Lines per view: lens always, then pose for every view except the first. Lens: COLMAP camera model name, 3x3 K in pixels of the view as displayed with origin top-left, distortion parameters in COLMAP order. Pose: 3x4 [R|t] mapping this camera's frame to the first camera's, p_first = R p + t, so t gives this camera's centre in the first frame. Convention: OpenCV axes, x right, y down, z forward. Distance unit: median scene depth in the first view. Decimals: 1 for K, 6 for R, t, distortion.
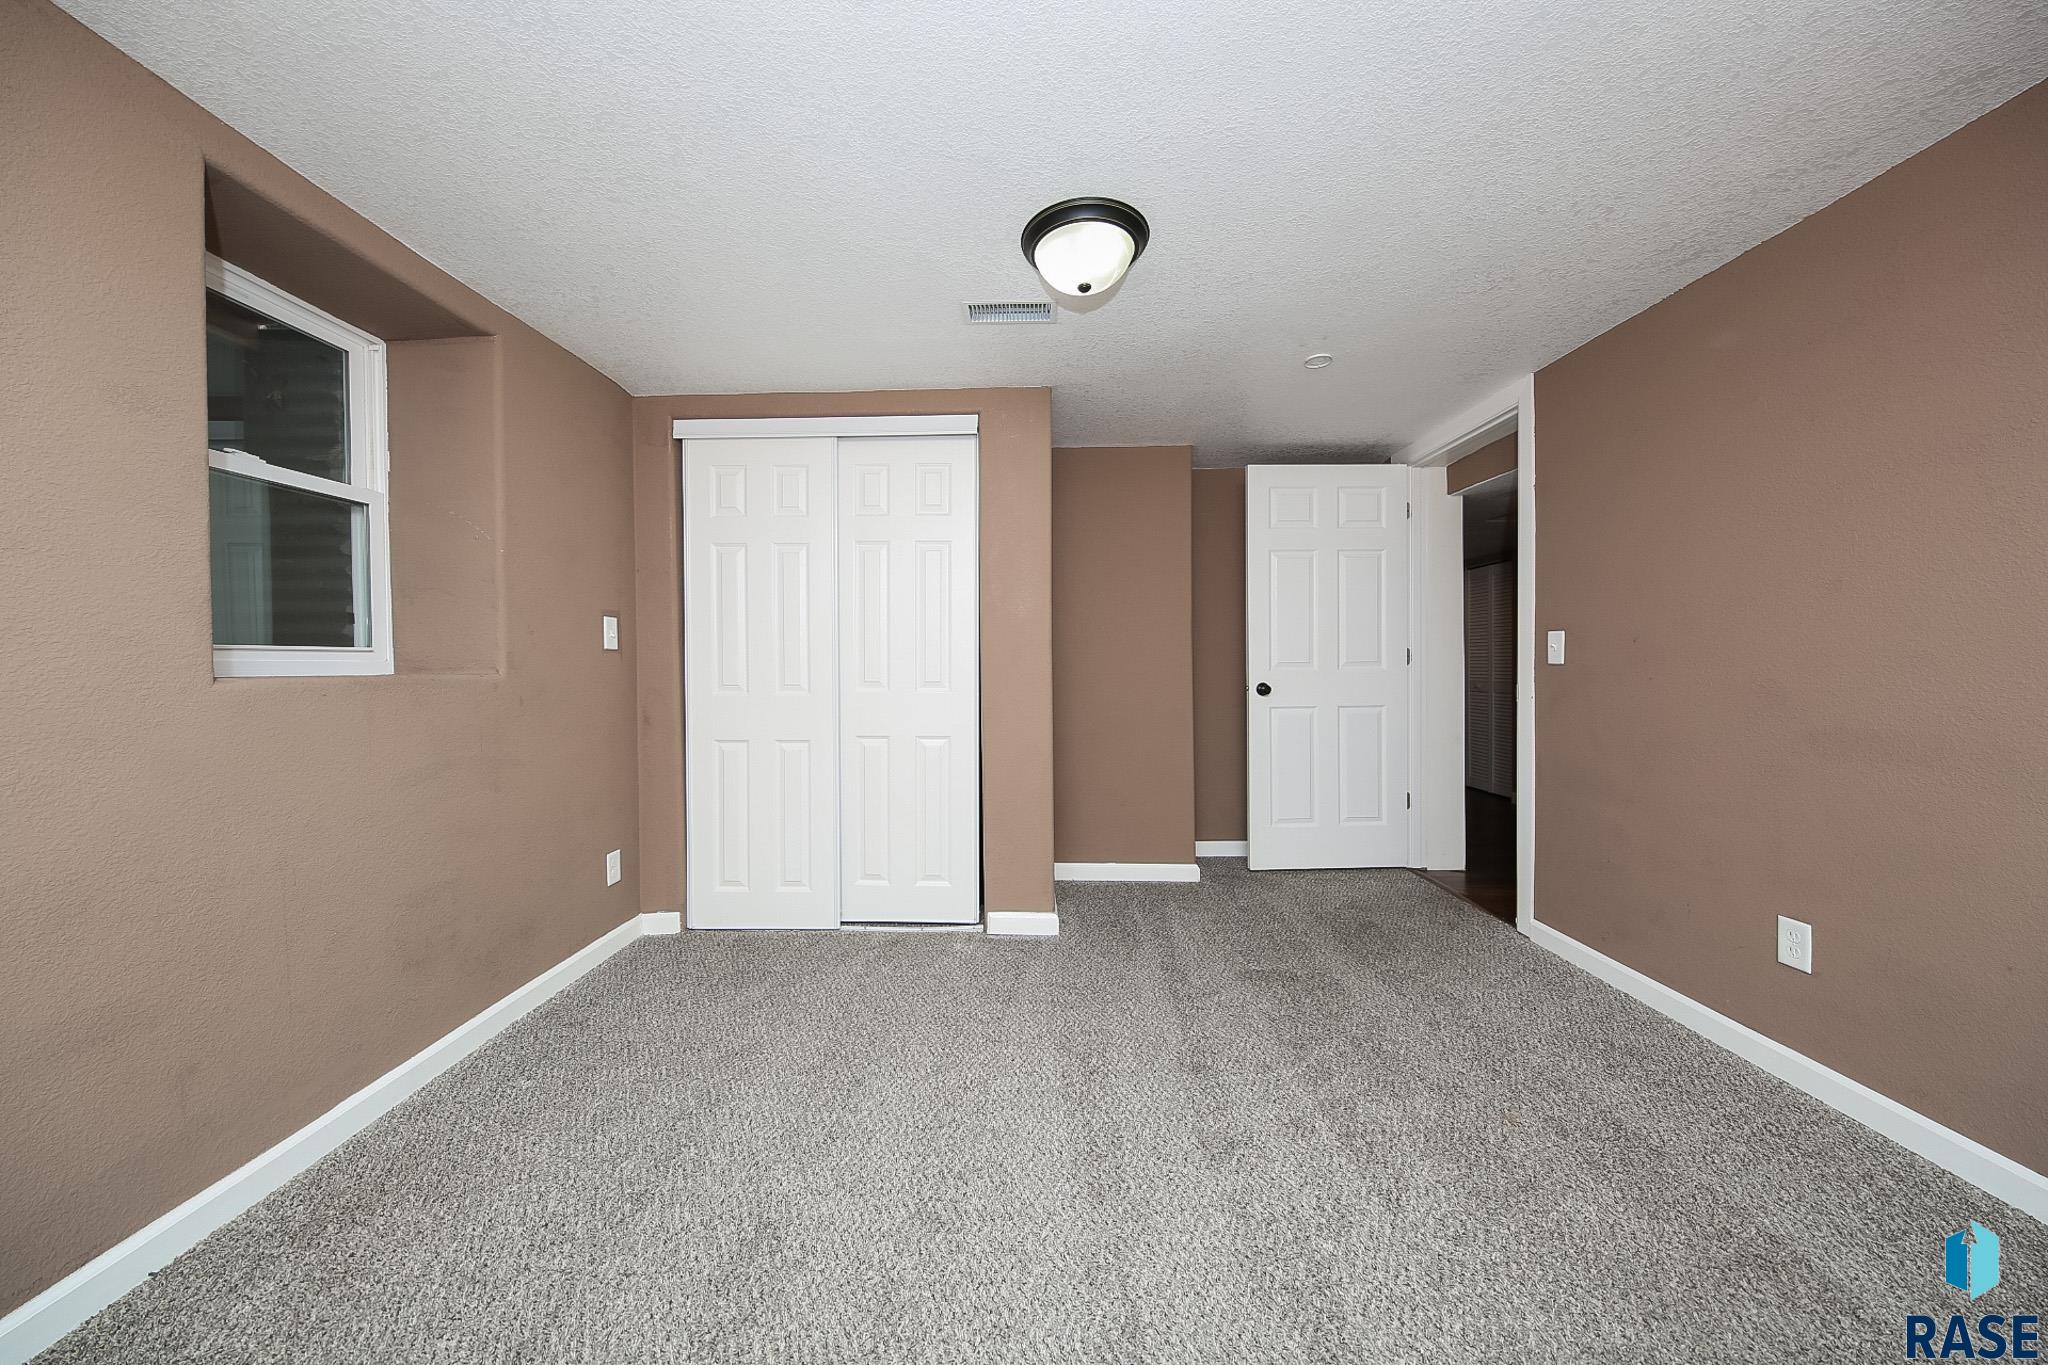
lens RADIAL K [[681.9, 0, 1024.0], [0, 681.9, 682.5], [0, 0, 1]] dist [-0.001200, -0.000071]
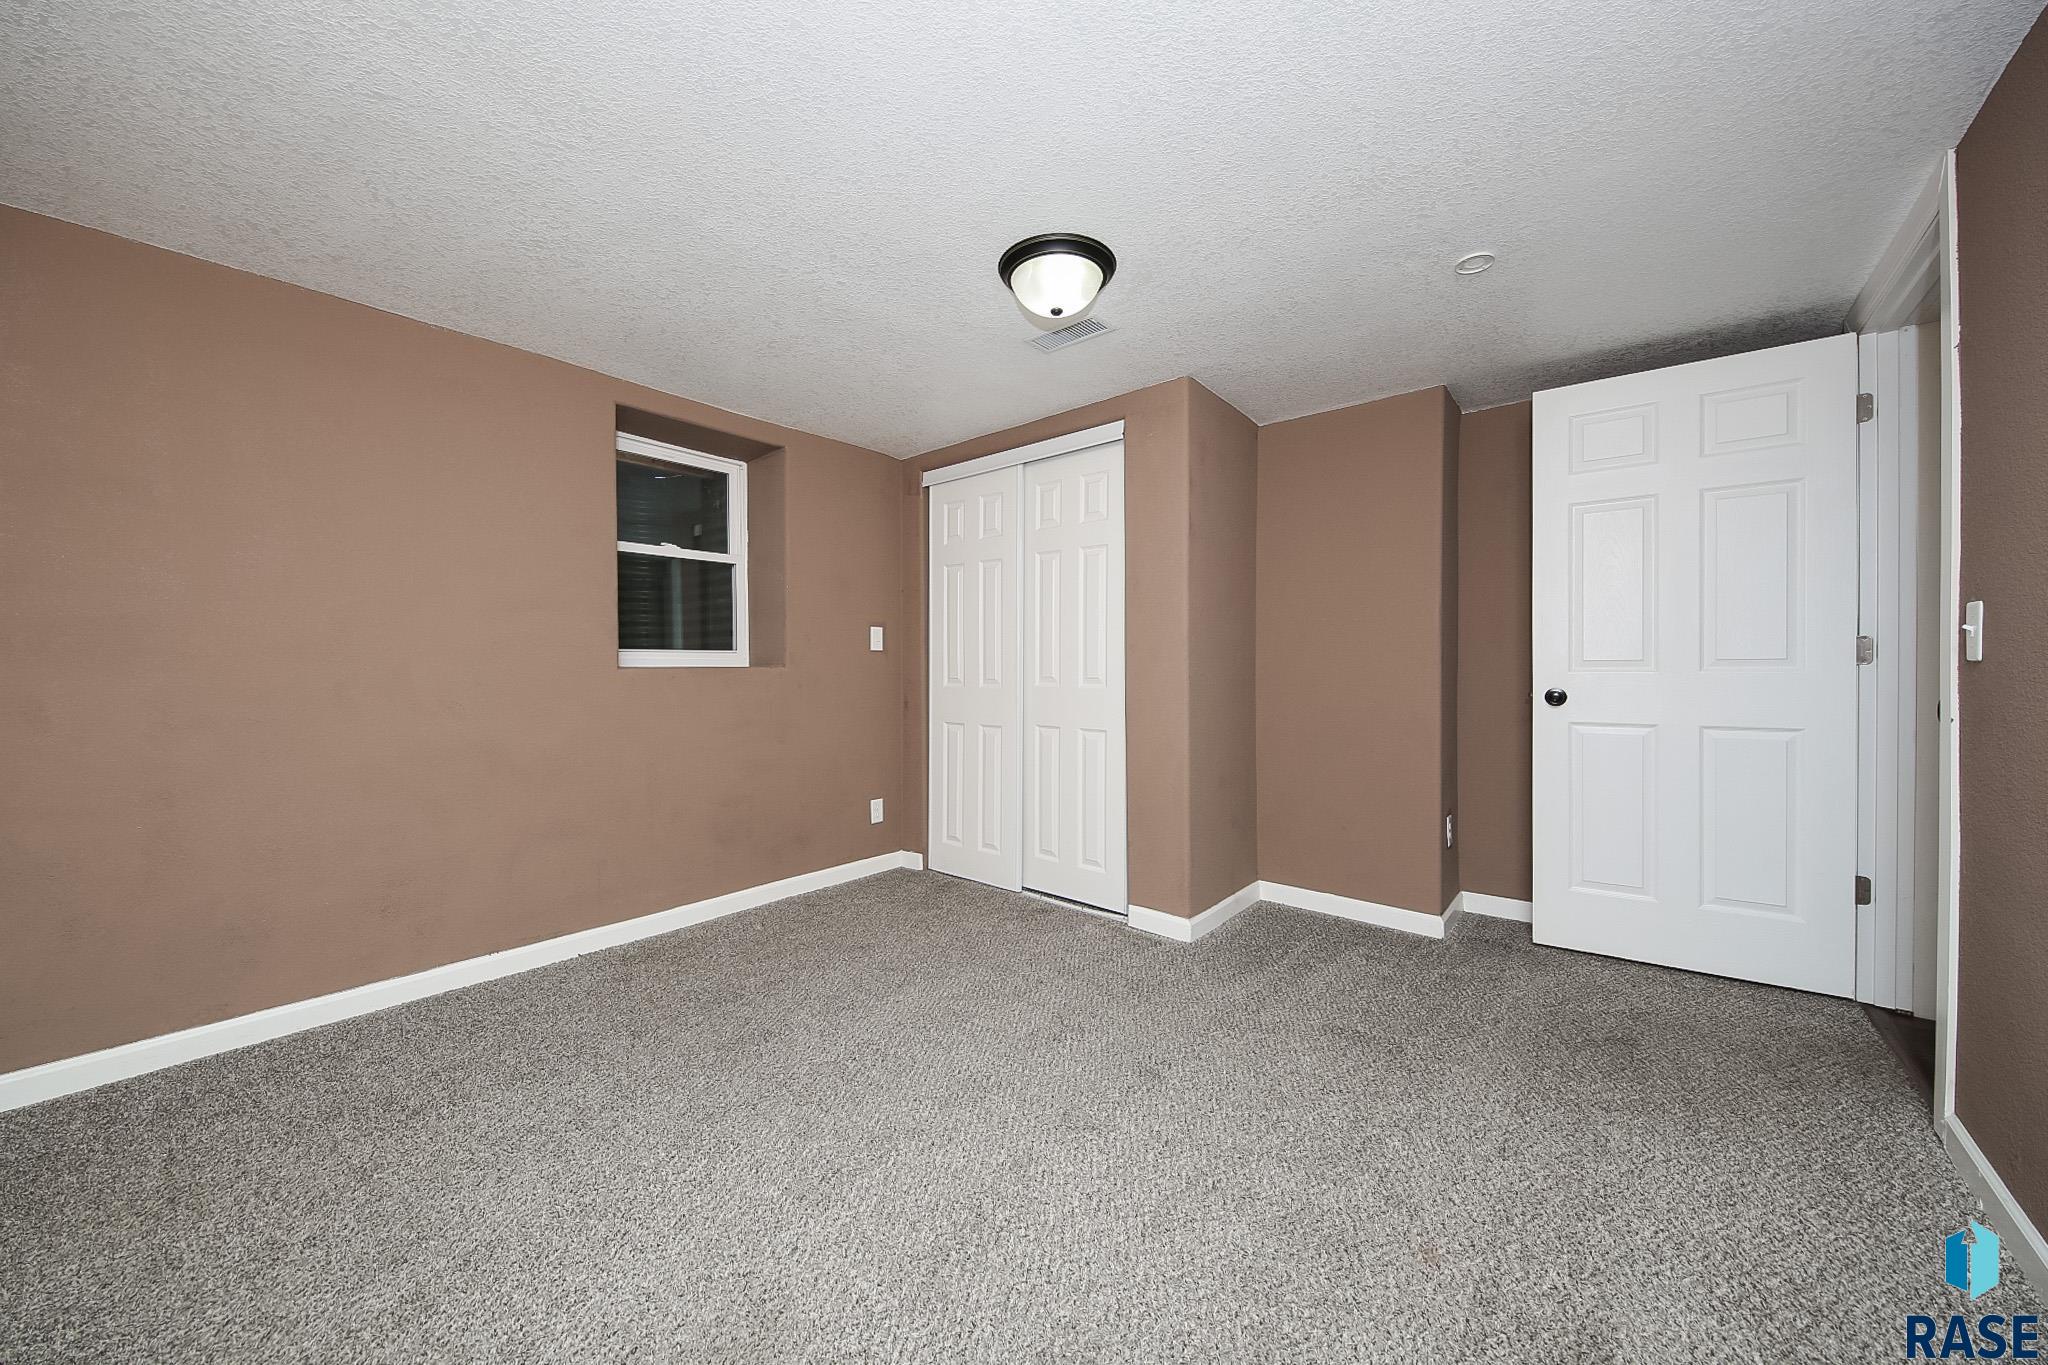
lens RADIAL K [[738.4, 0, 1024.0], [0, 738.4, 682.5], [0, 0, 1]] dist [0.005343, -0.004671]
pose [[0.773102, 0.017355, -0.634045, 0.523607], [-0.021192, 0.999774, 0.001526, 0.006930], [0.633928, 0.012256, 0.773295, 0.041288]]
